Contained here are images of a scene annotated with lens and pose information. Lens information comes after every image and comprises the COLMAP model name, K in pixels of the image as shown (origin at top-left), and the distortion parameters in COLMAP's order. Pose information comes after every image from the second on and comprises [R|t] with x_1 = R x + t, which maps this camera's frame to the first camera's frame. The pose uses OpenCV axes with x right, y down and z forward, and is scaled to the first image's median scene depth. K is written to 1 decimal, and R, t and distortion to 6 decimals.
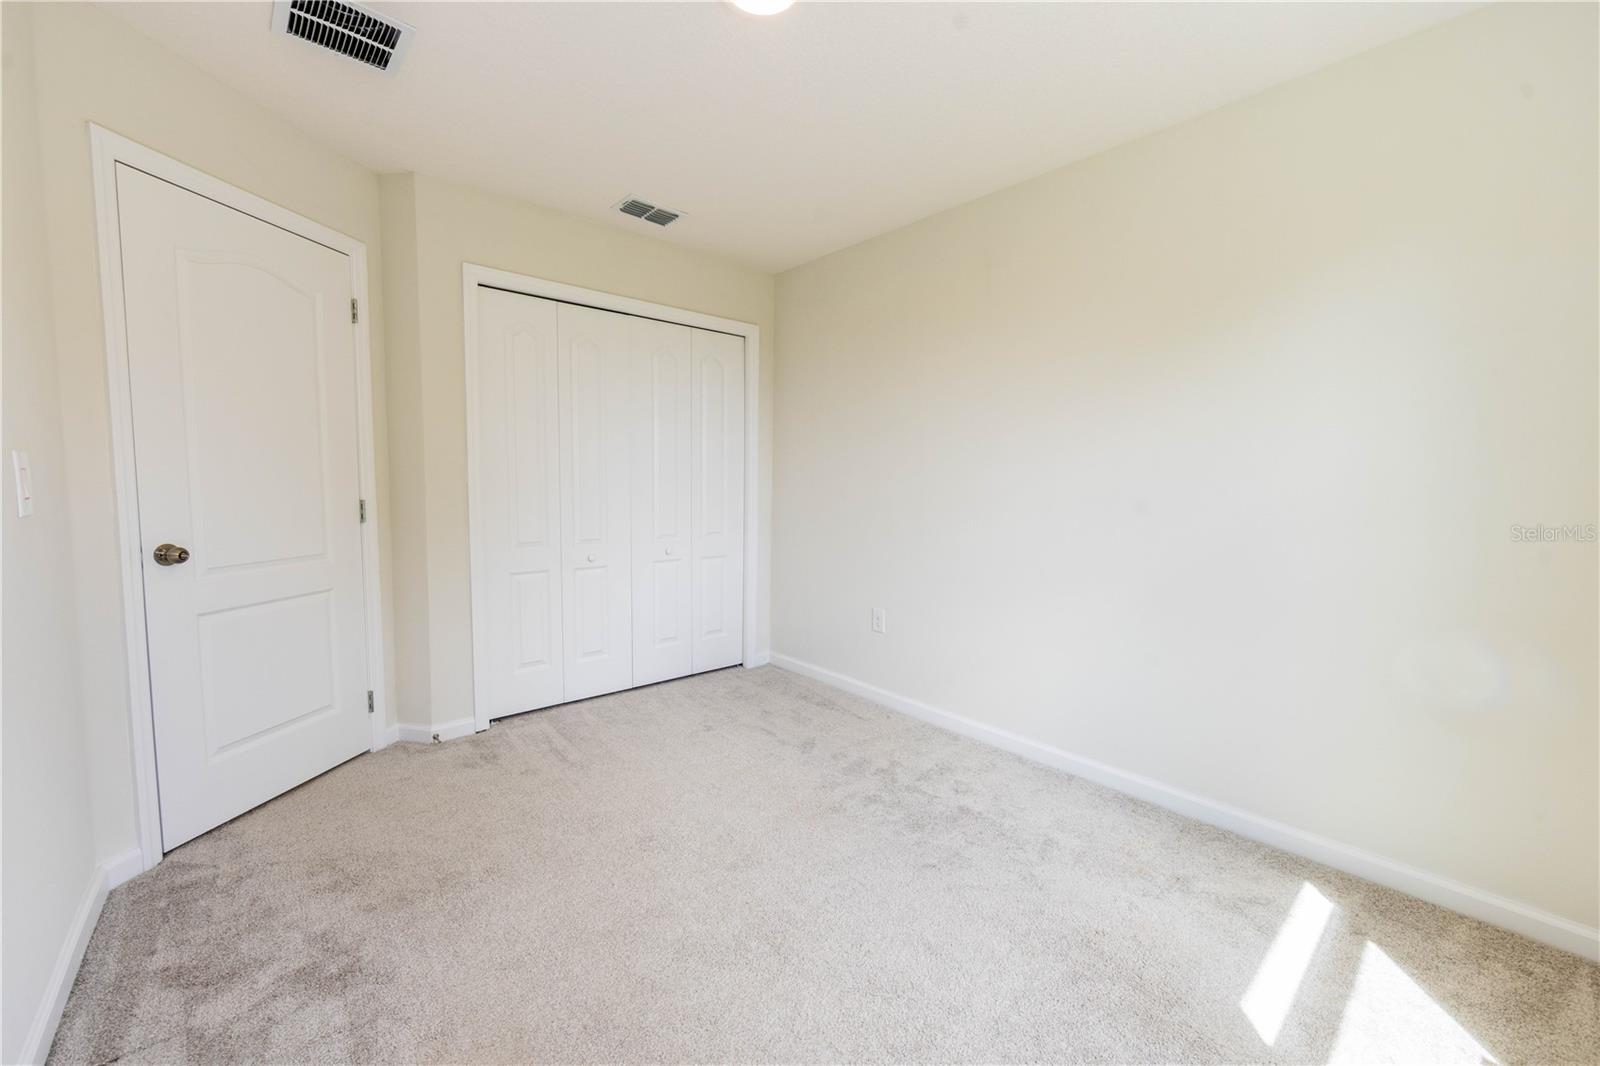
lens RADIAL K [[629.6, 0, 799.7], [0, 629.6, 529.2], [0, 0, 1]] dist [-0.003360, 0.000254]
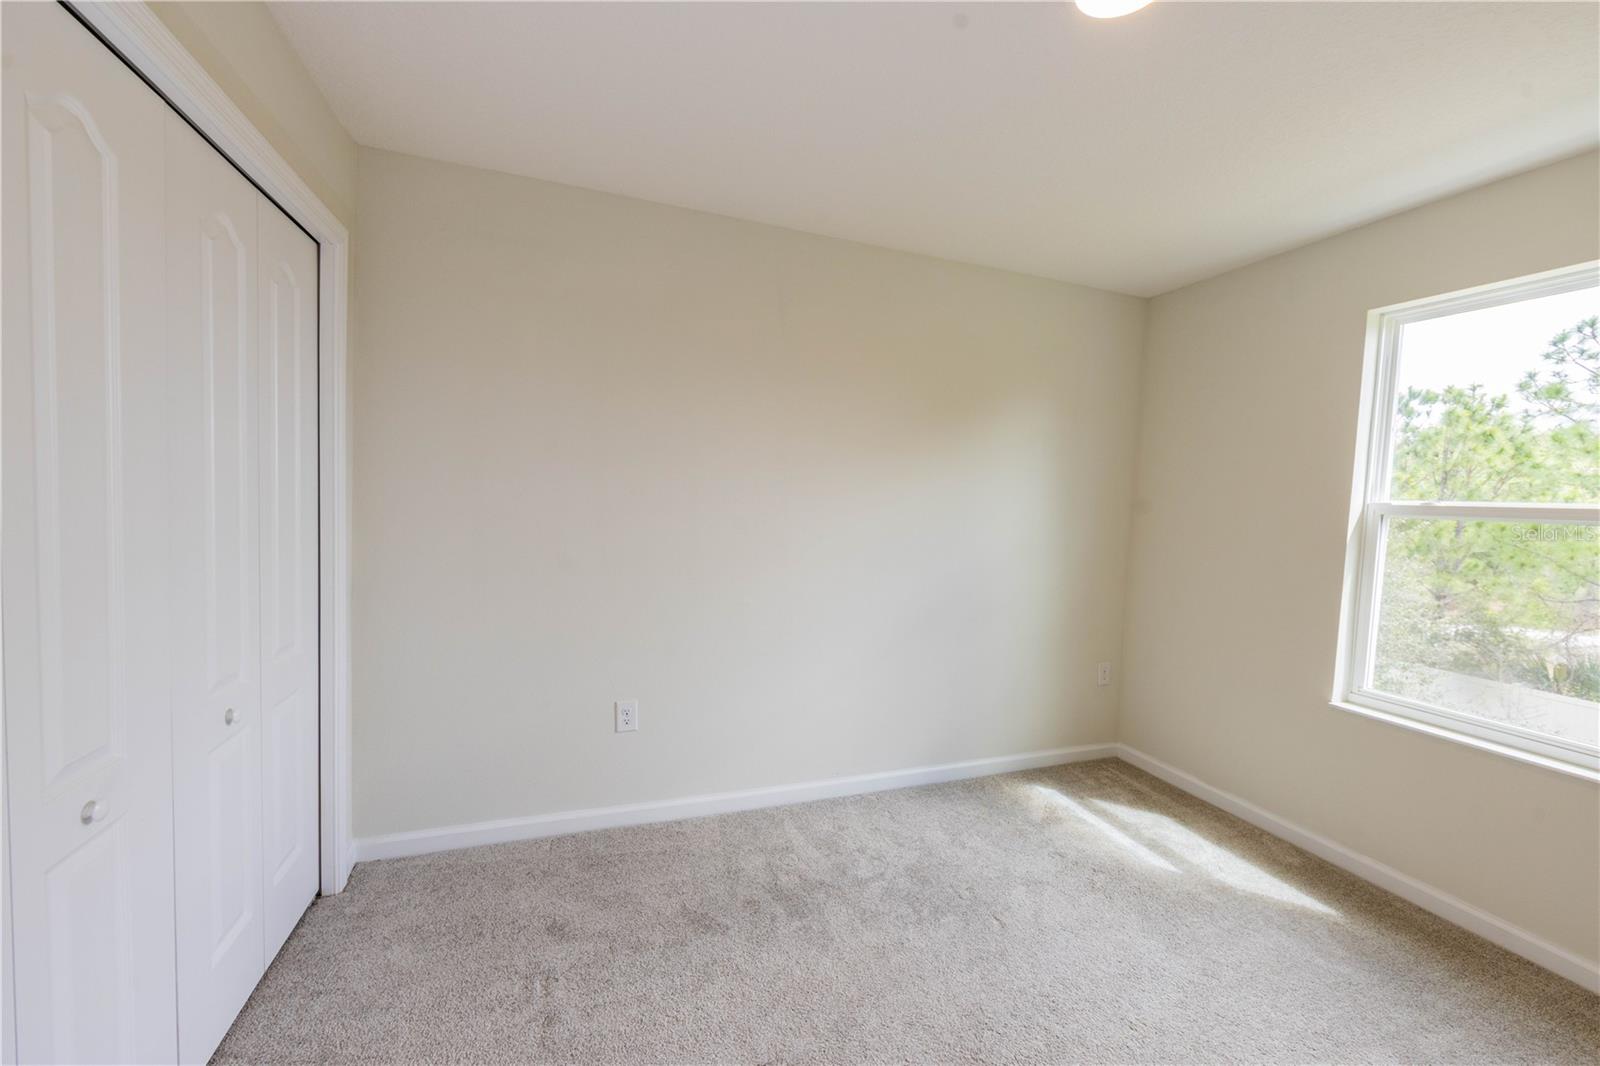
lens RADIAL K [[629.6, 0, 799.7], [0, 629.6, 529.2], [0, 0, 1]] dist [-0.003360, 0.000254]
pose [[0.357589, -0.044740, 0.932807, -0.726908], [0.037396, 0.998737, 0.033567, -0.139199], [-0.933130, 0.022881, 0.358810, 0.803134]]
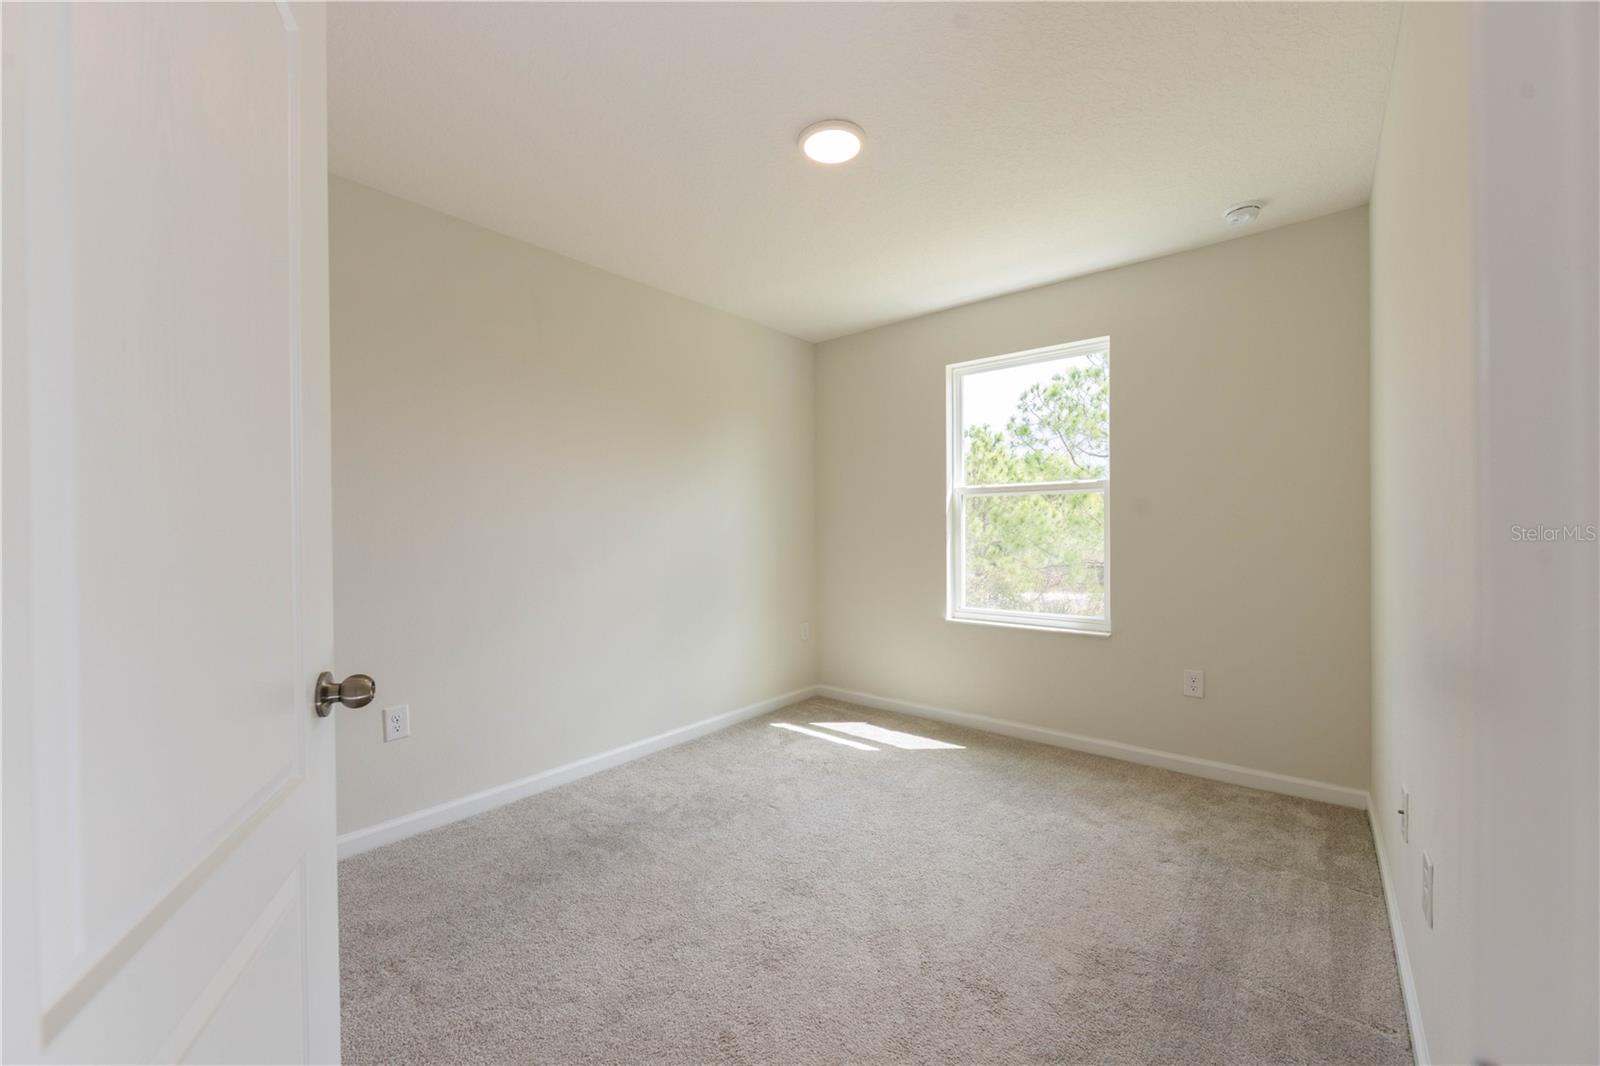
lens RADIAL K [[629.6, 0, 799.7], [0, 629.6, 529.2], [0, 0, 1]] dist [-0.003360, 0.000254]
pose [[-0.163165, -0.012876, 0.986515, -0.968127], [0.083659, 0.996133, 0.026838, -0.080741], [-0.983045, 0.086910, -0.161457, 0.969532]]
